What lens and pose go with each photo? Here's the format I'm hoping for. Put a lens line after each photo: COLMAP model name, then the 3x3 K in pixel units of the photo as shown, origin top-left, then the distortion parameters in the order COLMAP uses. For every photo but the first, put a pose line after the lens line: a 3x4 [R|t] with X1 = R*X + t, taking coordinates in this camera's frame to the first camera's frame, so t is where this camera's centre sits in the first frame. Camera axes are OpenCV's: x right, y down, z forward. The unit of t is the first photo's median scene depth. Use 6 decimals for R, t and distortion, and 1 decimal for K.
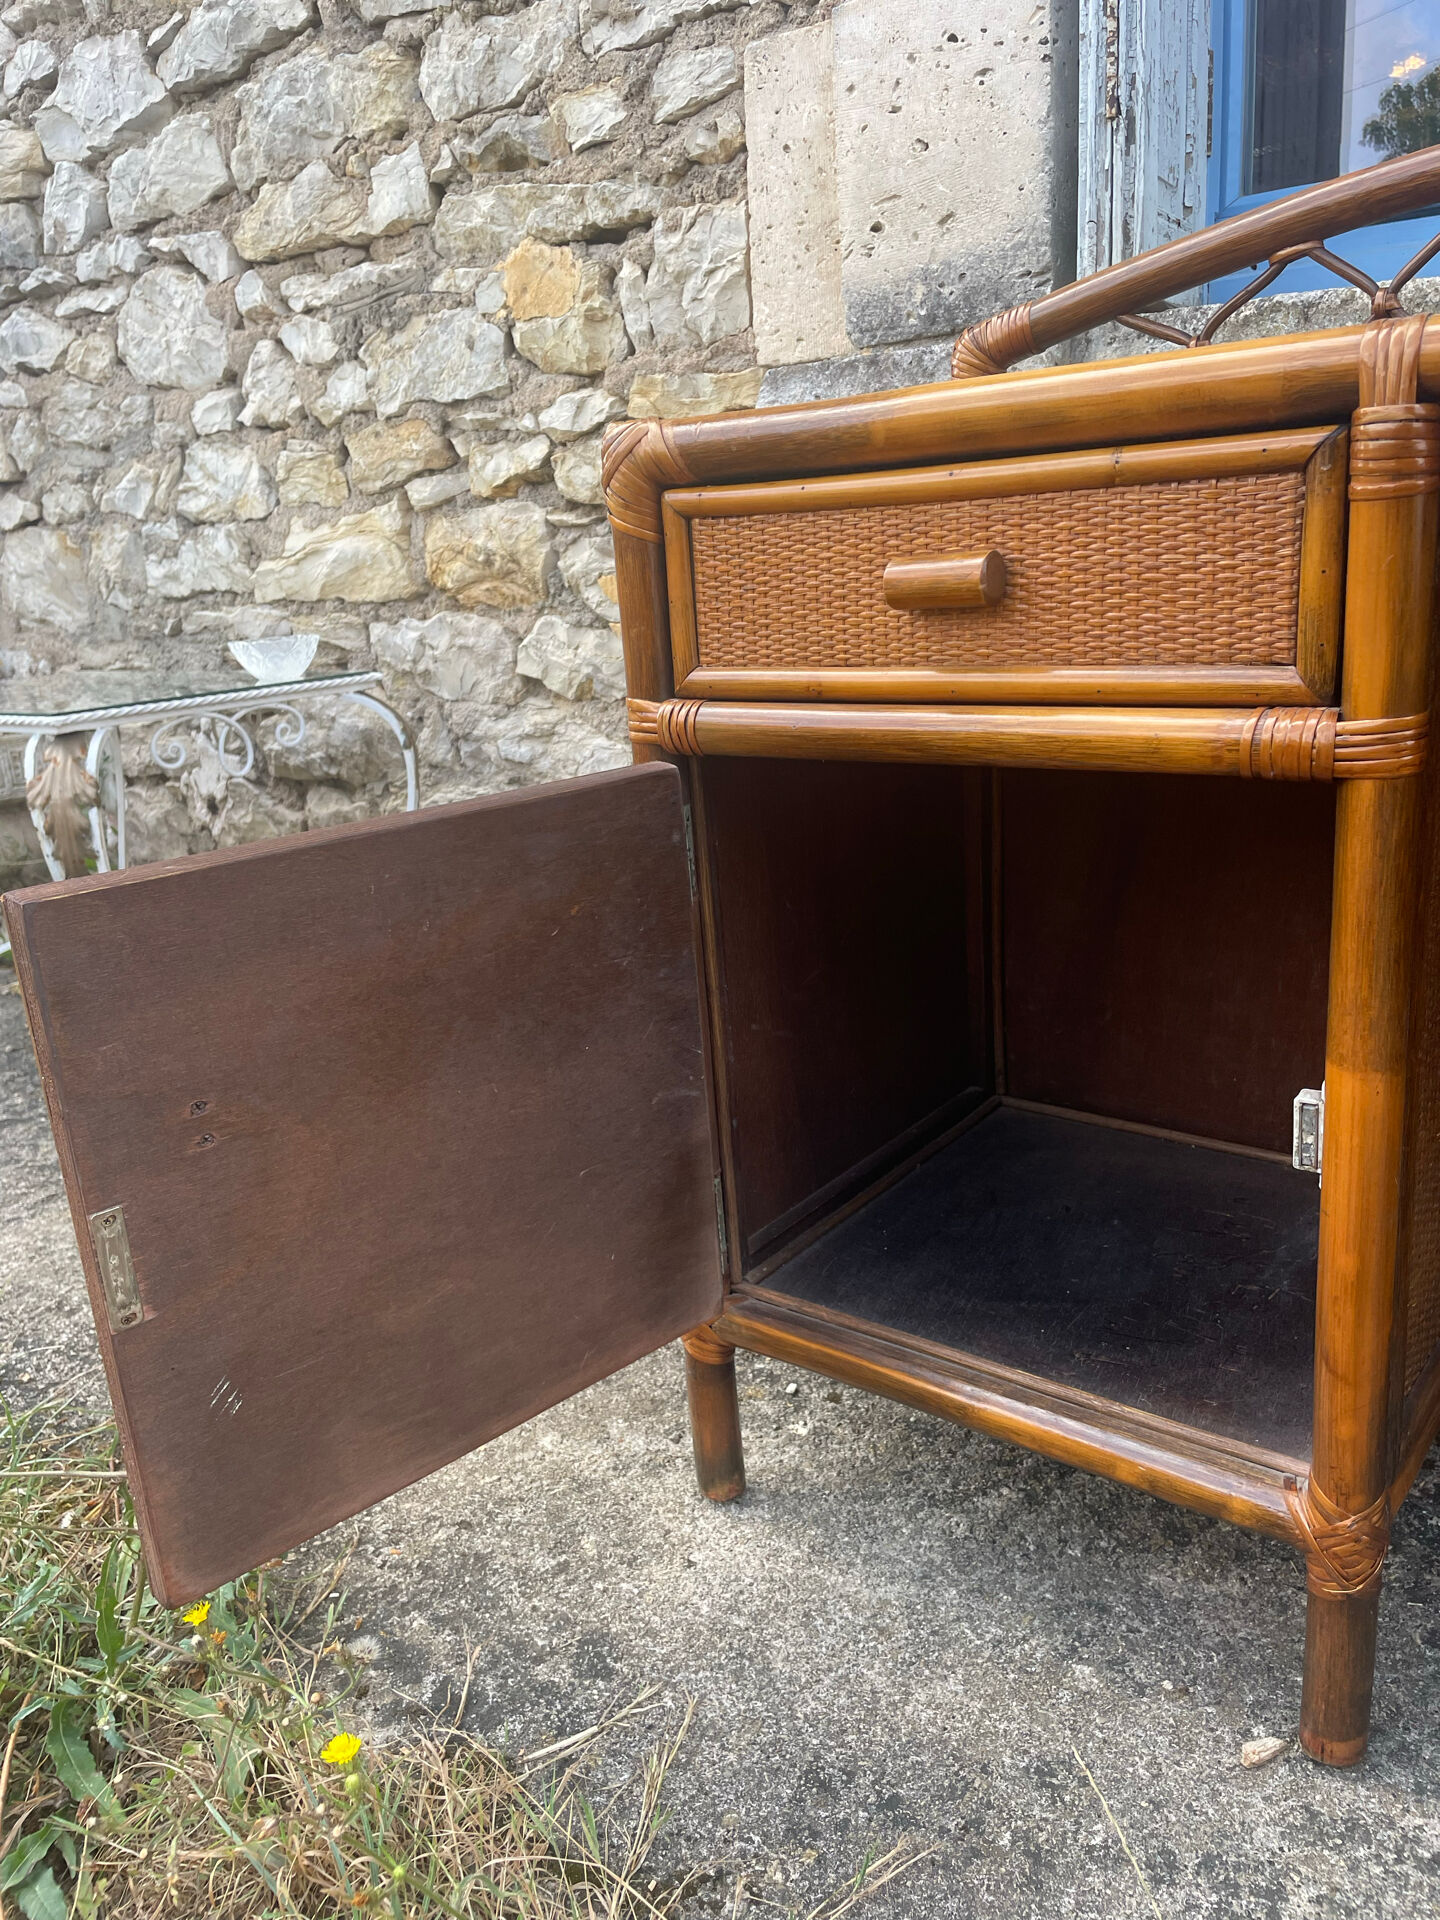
lens RADIAL K [[1463.9, 0, 713.3], [0, 1463.9, 949.2], [0, 0, 1]] dist [0.081298, -0.112966]
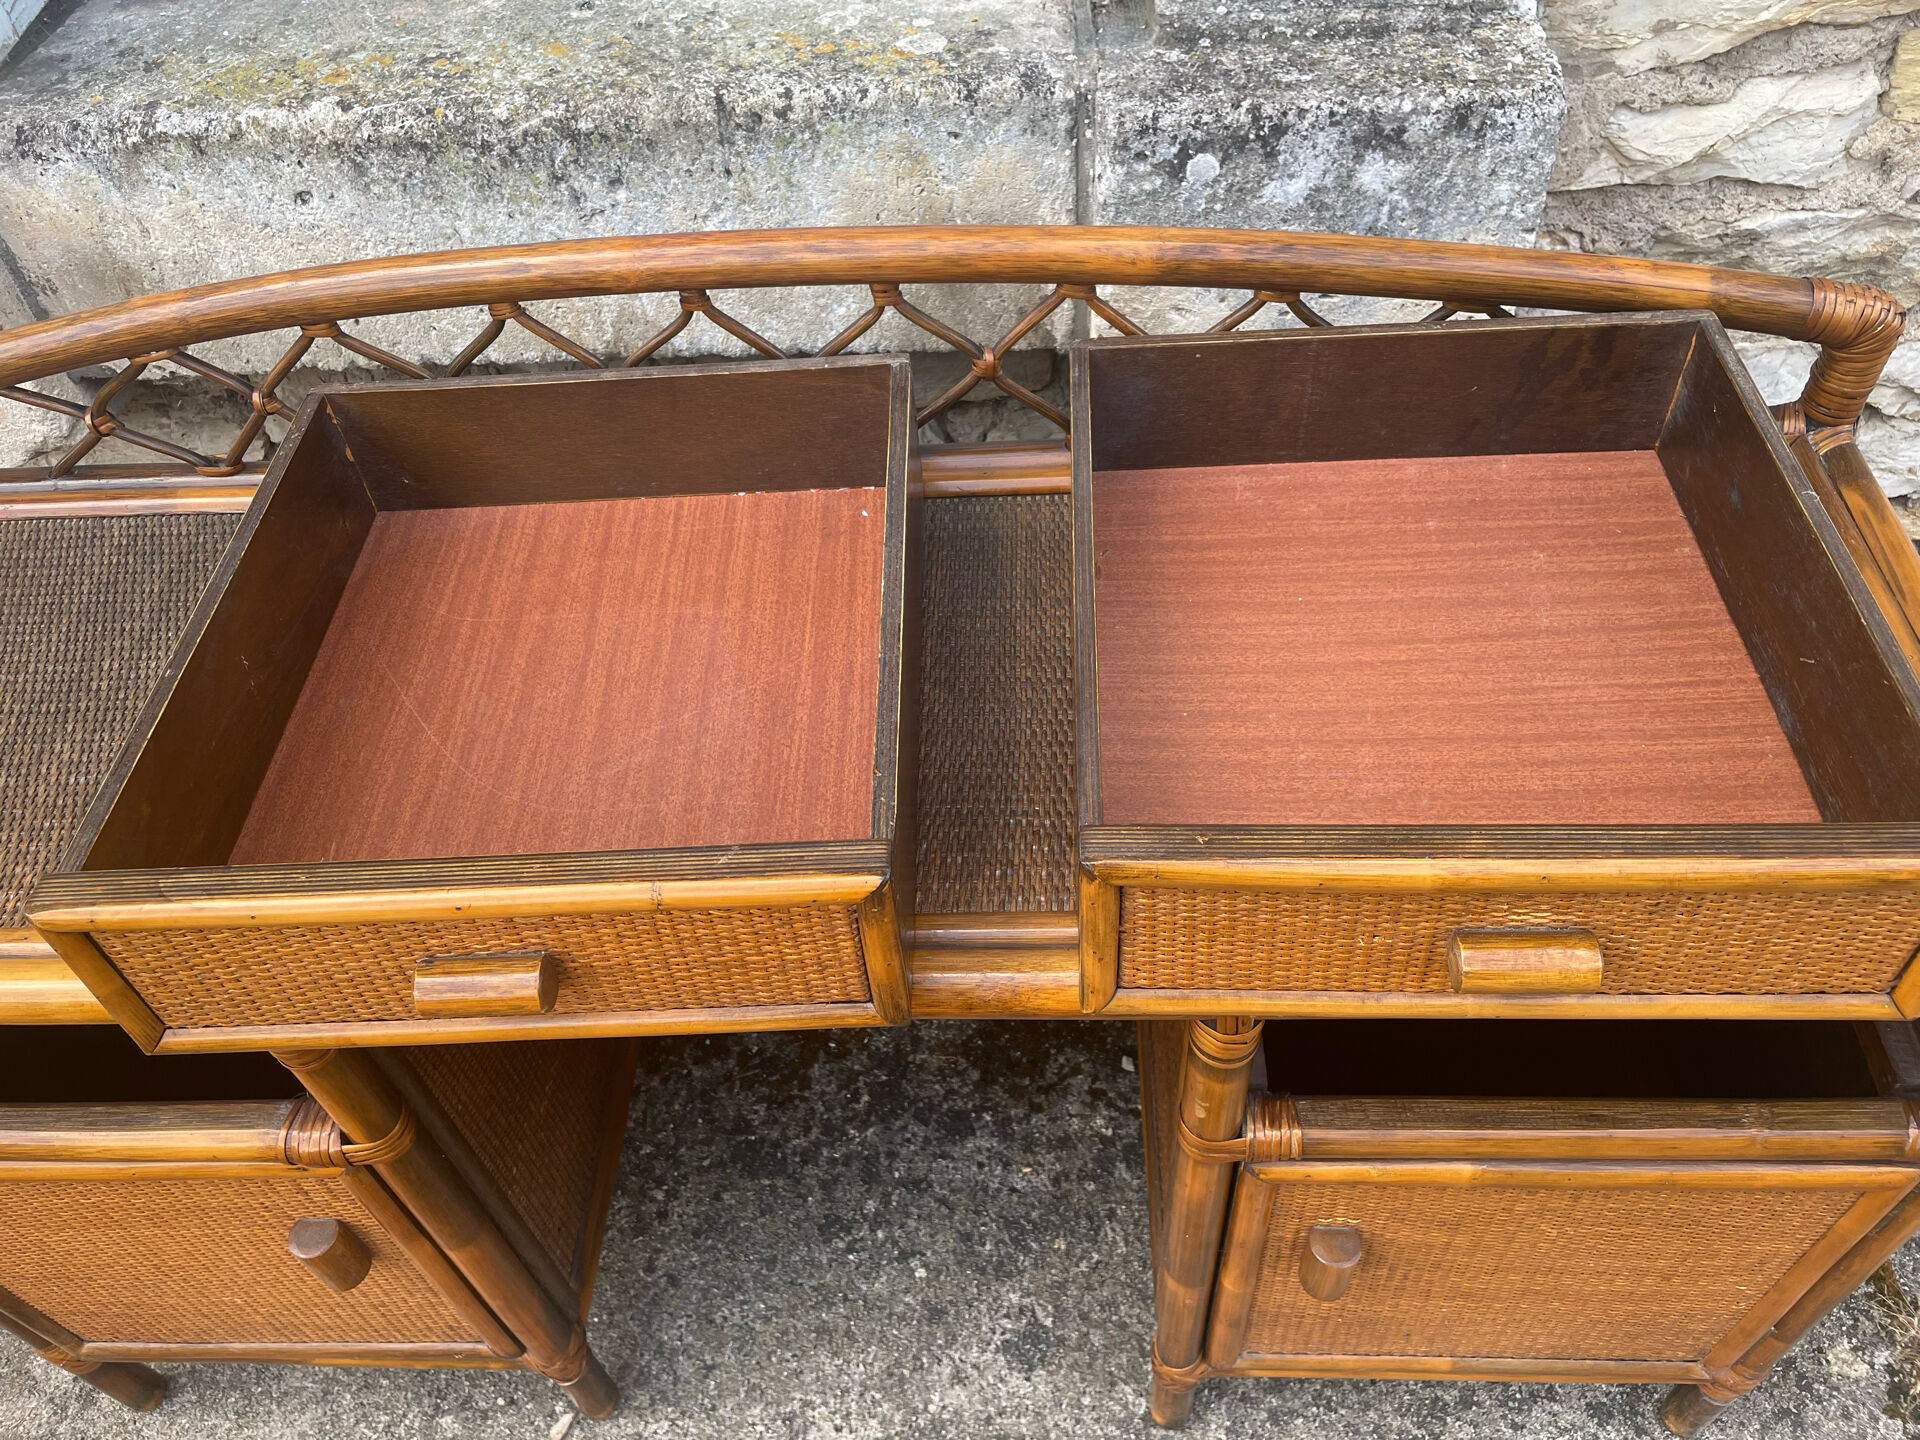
lens RADIAL K [[1463.9, 0, 942.2], [0, 1463.9, 714.2], [0, 0, 1]] dist [0.081298, -0.112966]
pose [[0.809852, -0.436659, 0.391751, 0.335017], [0.170547, 0.814201, 0.554969, -0.745453], [-0.561296, -0.382631, 0.733853, -0.095125]]
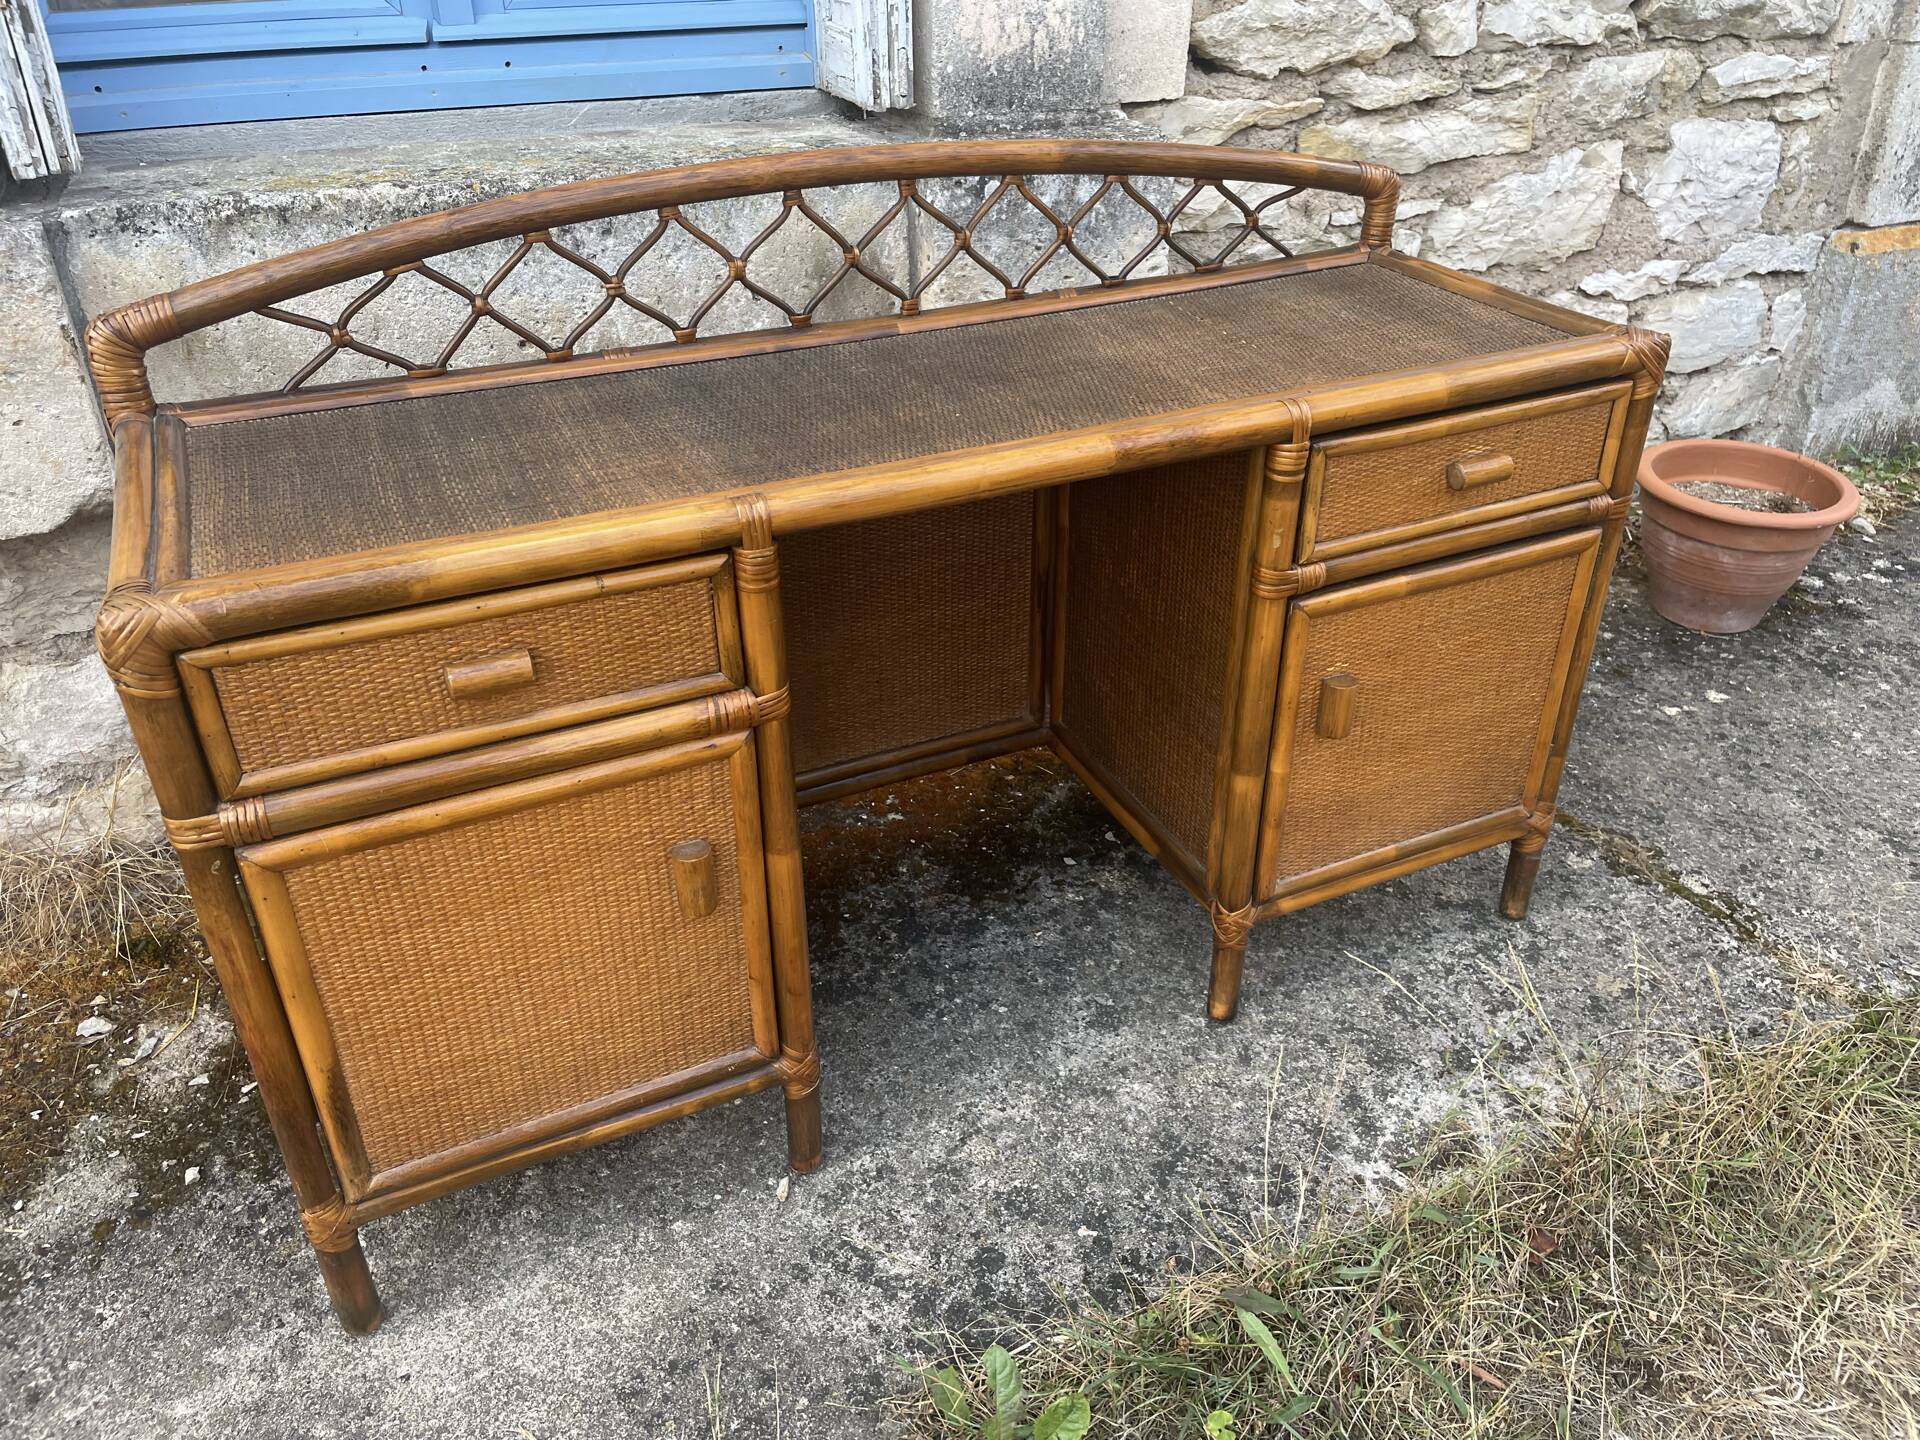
lens RADIAL K [[1463.9, 0, 970.2], [0, 1463.9, 700.1], [0, 0, 1]] dist [0.081298, -0.112966]
pose [[0.449310, -0.399672, 0.798989, -0.599236], [0.208484, 0.916563, 0.341244, -0.472032], [-0.868709, 0.013252, 0.495145, -0.082690]]
